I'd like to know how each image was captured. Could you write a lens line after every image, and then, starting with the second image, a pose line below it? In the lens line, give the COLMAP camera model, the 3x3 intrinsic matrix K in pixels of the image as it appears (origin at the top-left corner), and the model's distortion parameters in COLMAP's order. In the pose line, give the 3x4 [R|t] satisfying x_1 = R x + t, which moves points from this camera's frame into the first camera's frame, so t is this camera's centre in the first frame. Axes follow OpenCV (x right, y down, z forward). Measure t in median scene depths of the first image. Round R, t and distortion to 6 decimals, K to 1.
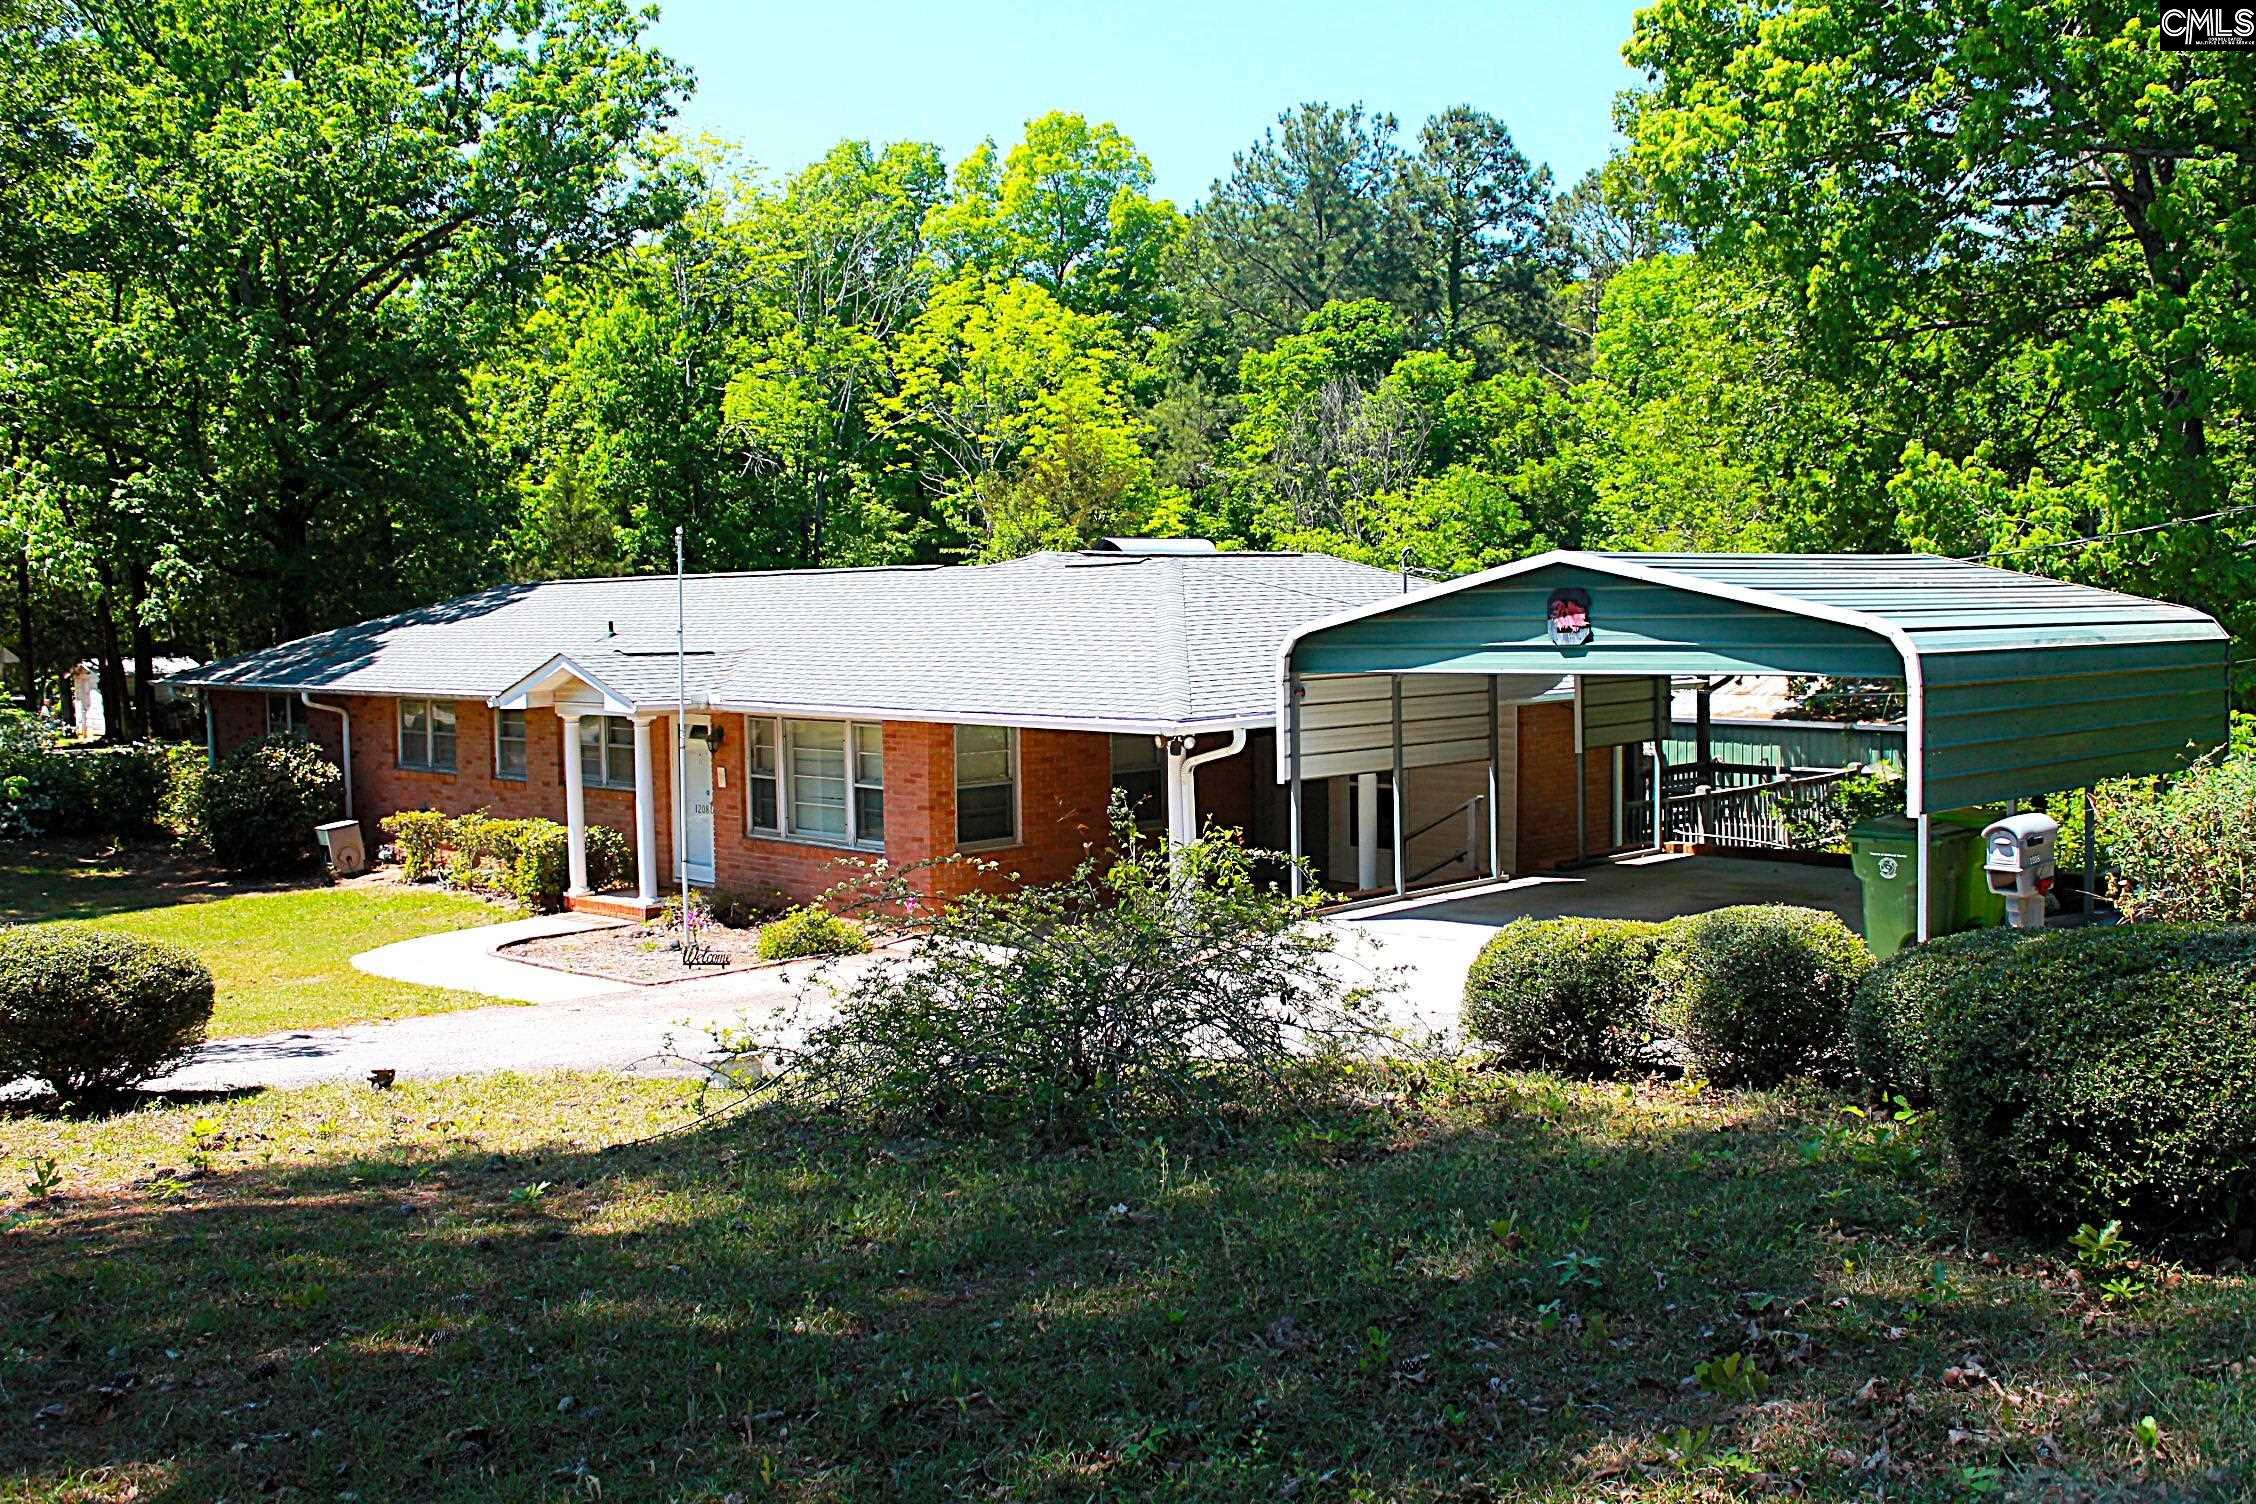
lens RADIAL K [[1970.4, 0, 1128.0], [0, 1970.4, 752.0], [0, 0, 1]] dist [-0.156604, 0.149912]
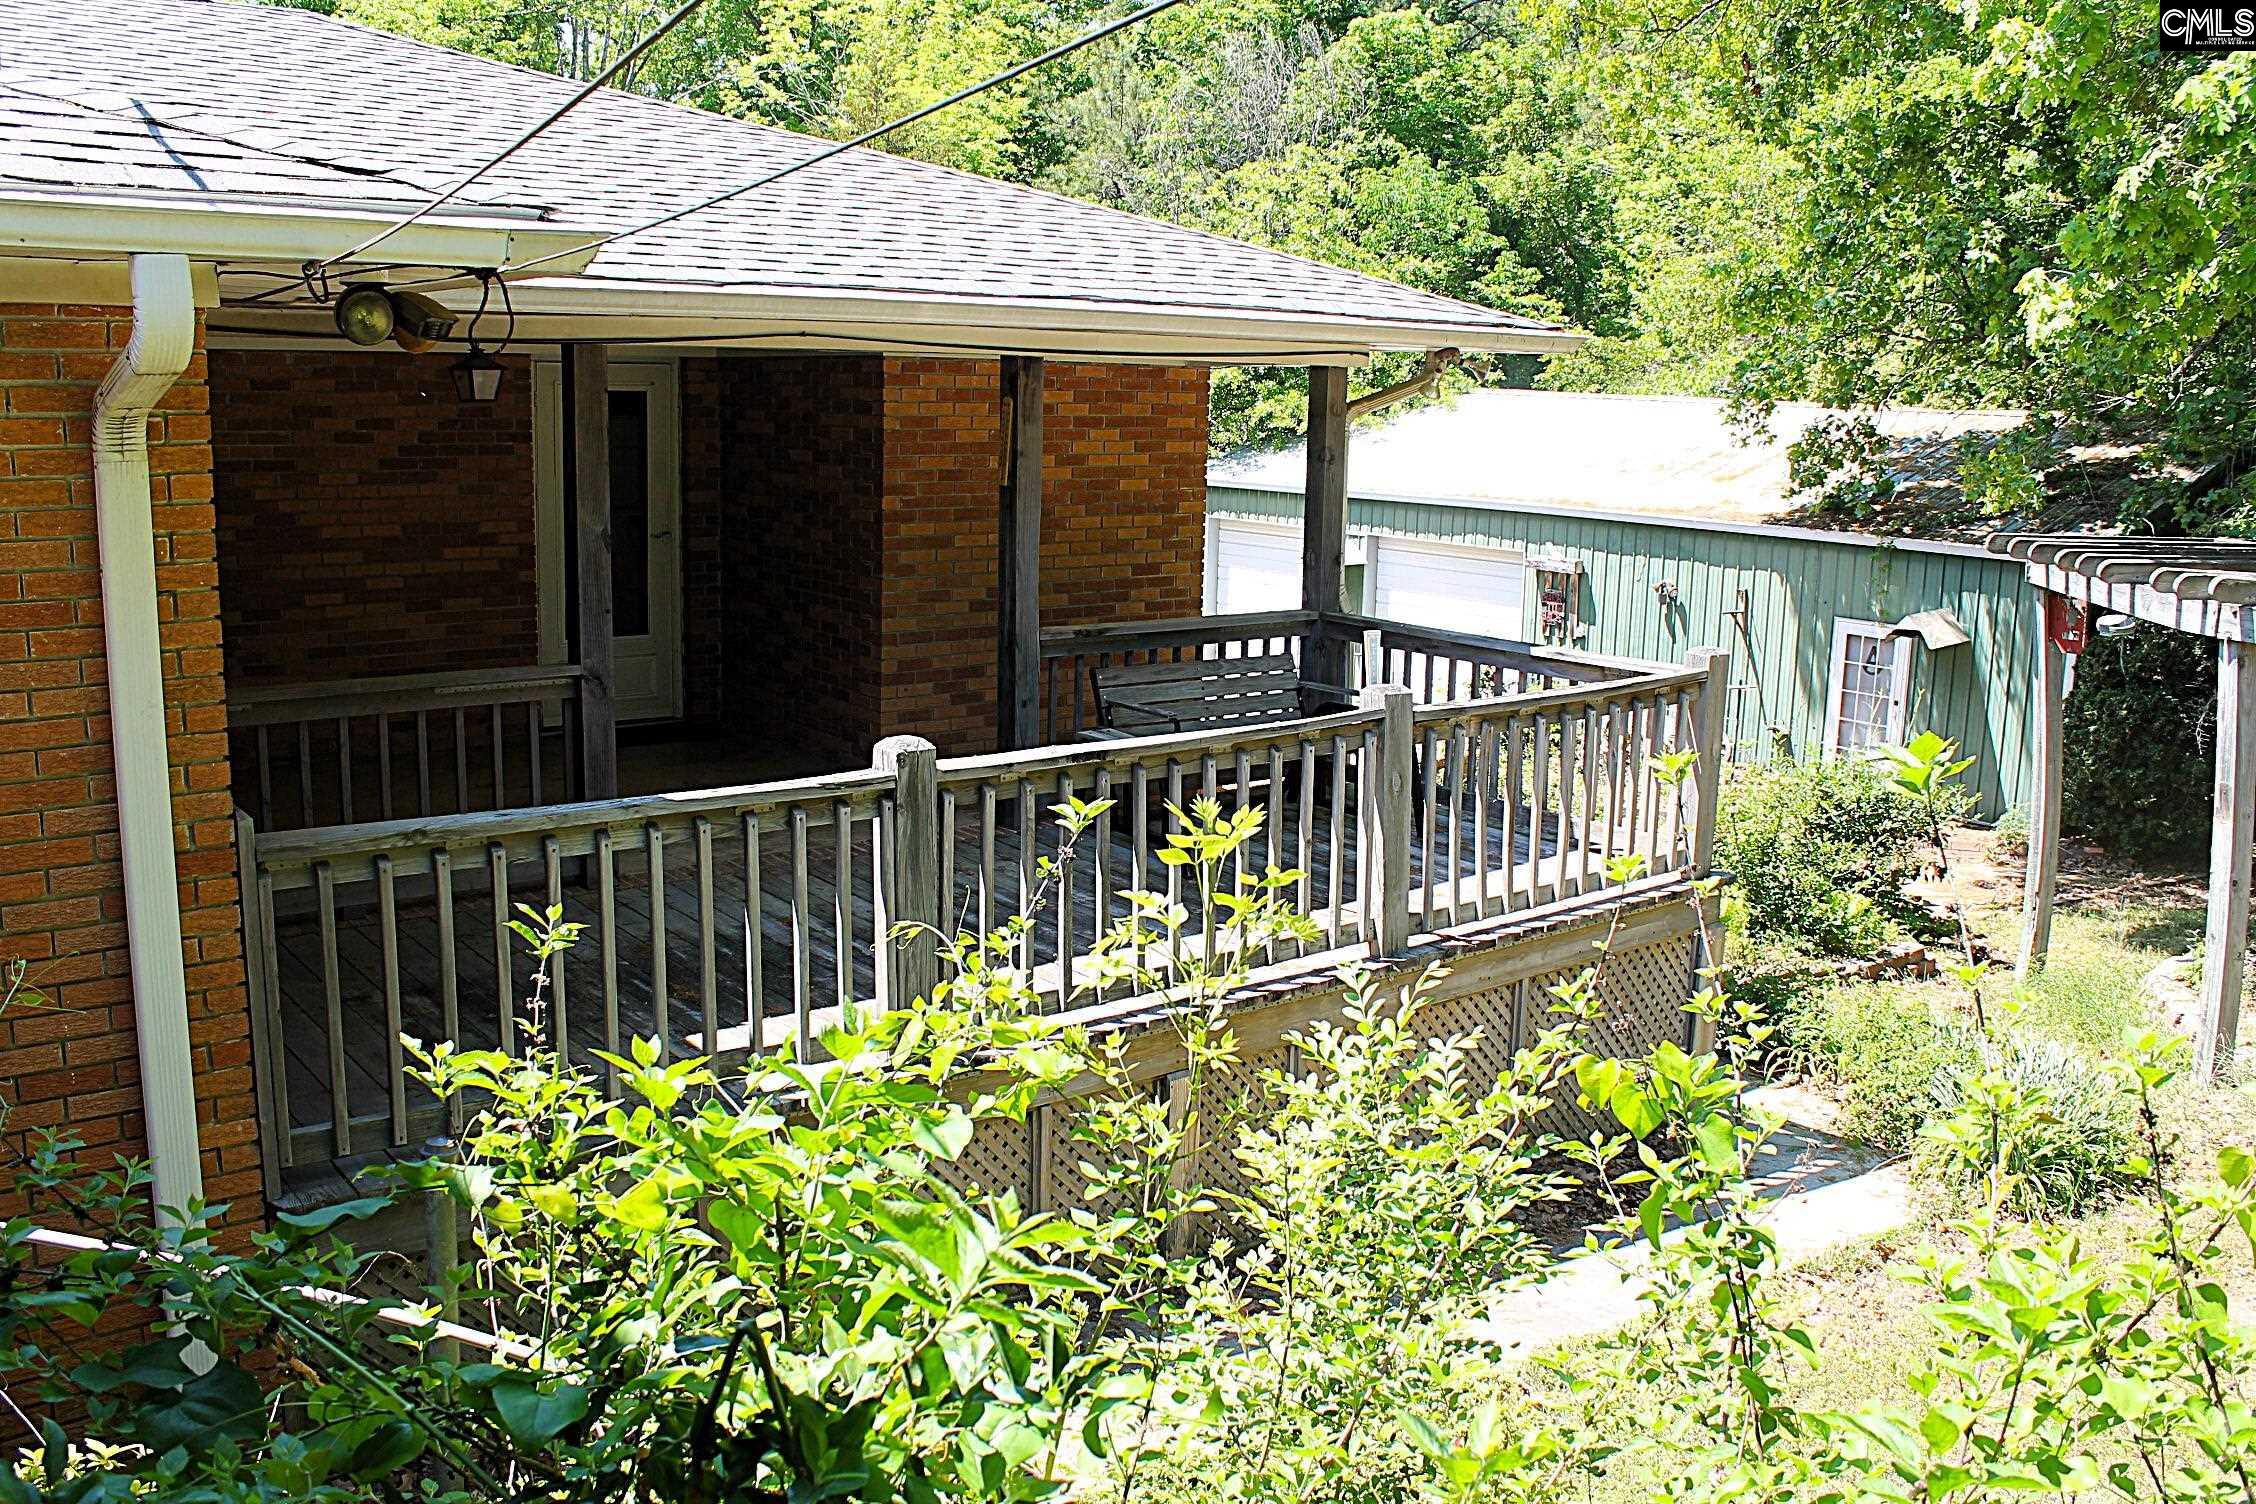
lens RADIAL K [[1970.4, 0, 1128.0], [0, 1970.4, 752.0], [0, 0, 1]] dist [-0.156604, 0.149912]
pose [[0.997012, 0.064877, -0.041938, 0.164350], [-0.059596, 0.991363, 0.116822, -0.006096], [0.049155, -0.113974, 0.992267, 0.384616]]
